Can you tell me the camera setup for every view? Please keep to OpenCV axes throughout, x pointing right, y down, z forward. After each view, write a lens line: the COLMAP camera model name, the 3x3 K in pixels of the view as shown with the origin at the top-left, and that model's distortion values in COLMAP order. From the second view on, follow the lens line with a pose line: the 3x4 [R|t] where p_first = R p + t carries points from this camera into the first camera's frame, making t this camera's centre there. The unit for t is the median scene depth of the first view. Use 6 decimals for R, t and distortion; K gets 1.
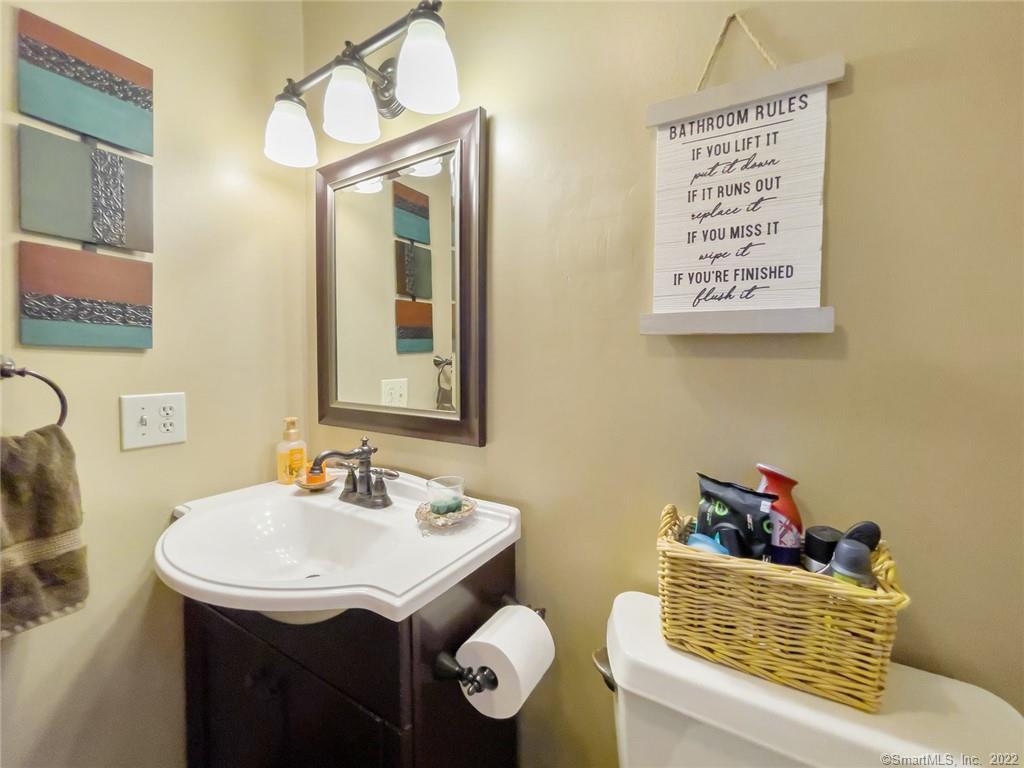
lens RADIAL K [[435.8, 0, 506.1], [0, 435.8, 366.0], [0, 0, 1]] dist [-0.001181, 0.000233]
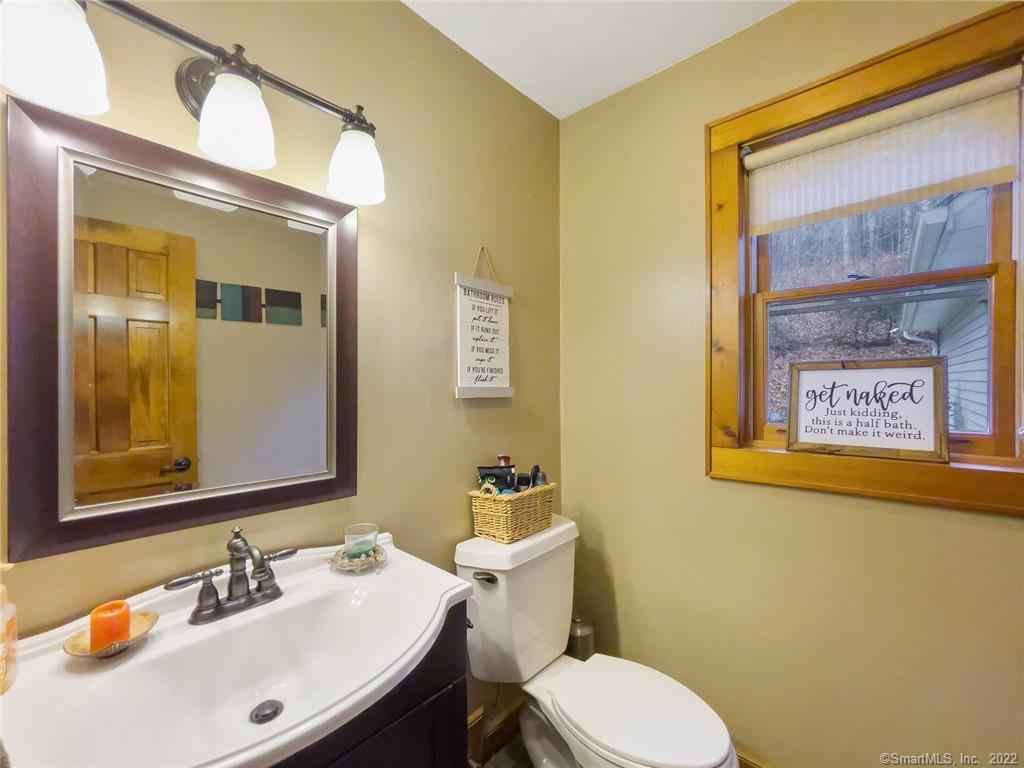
lens RADIAL K [[416.2, 0, 512.0], [0, 416.2, 384.0], [0, 0, 1]] dist [0.002292, 0.000365]
pose [[0.184140, -0.004537, 0.982890, -1.435065], [0.022932, 0.999737, 0.000319, -0.136247], [-0.982632, 0.022481, 0.184196, 0.496061]]
